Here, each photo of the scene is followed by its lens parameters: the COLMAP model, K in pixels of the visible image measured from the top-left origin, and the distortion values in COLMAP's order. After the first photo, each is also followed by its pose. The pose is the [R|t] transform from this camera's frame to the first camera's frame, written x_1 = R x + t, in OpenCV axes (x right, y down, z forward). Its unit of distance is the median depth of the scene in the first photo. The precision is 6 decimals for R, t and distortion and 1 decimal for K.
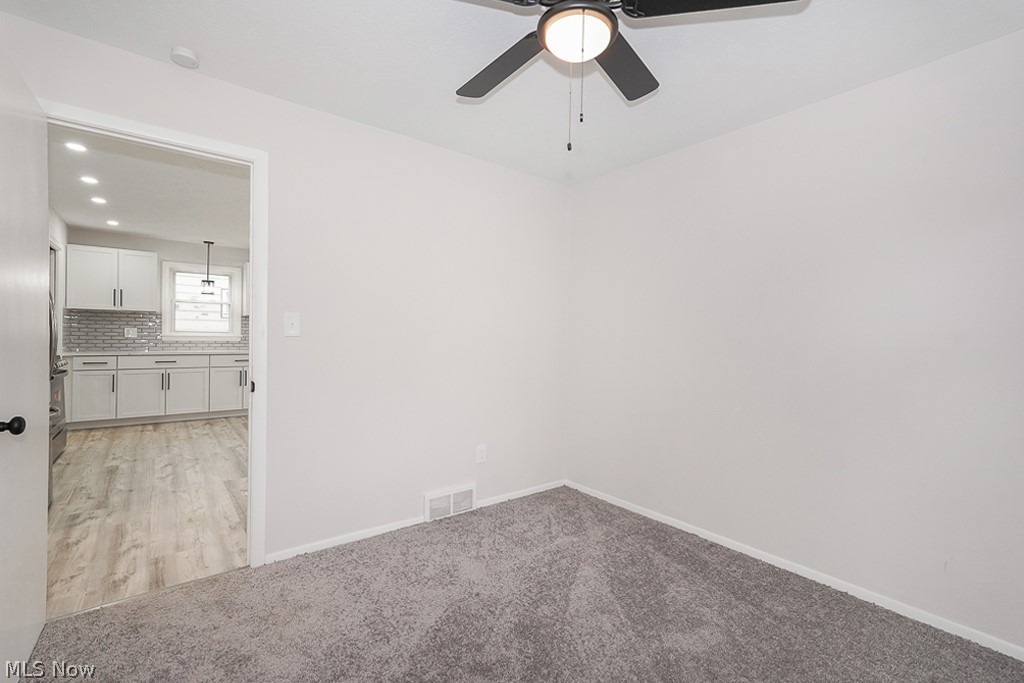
lens RADIAL K [[468.8, 0, 521.3], [0, 468.8, 337.8], [0, 0, 1]] dist [-0.003450, 0.008700]
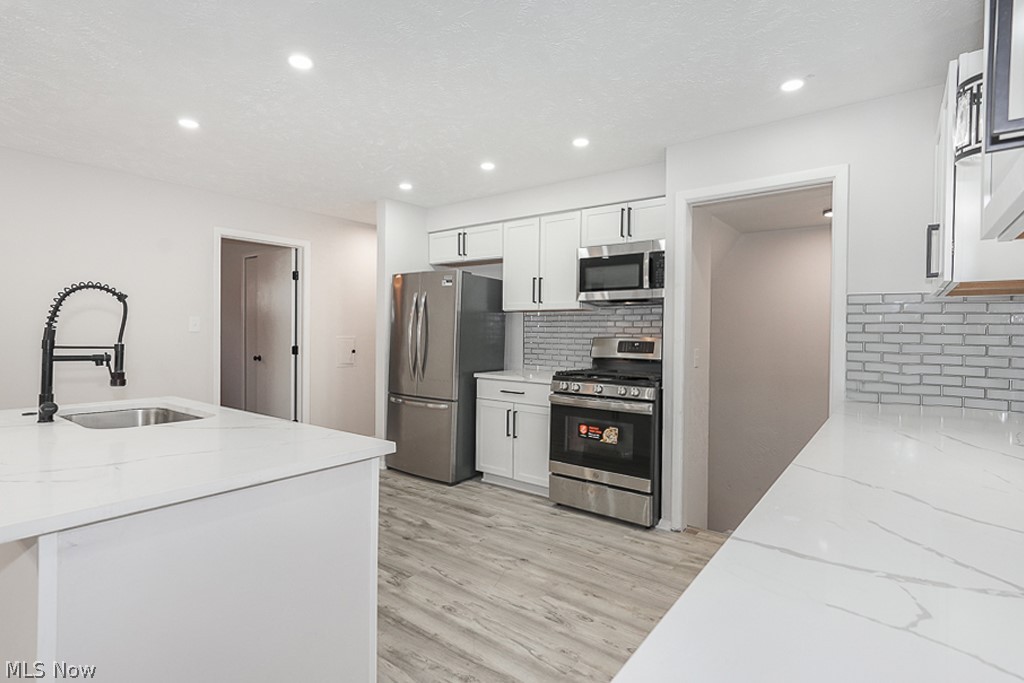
lens RADIAL K [[483.1, 0, 515.0], [0, 483.1, 331.7], [0, 0, 1]] dist [0.004769, 0.003829]
pose [[-0.964889, -0.023387, -0.261613, -0.508164], [-0.026259, 0.999627, 0.007486, -0.025574], [0.261341, 0.014093, -0.965144, 1.297363]]
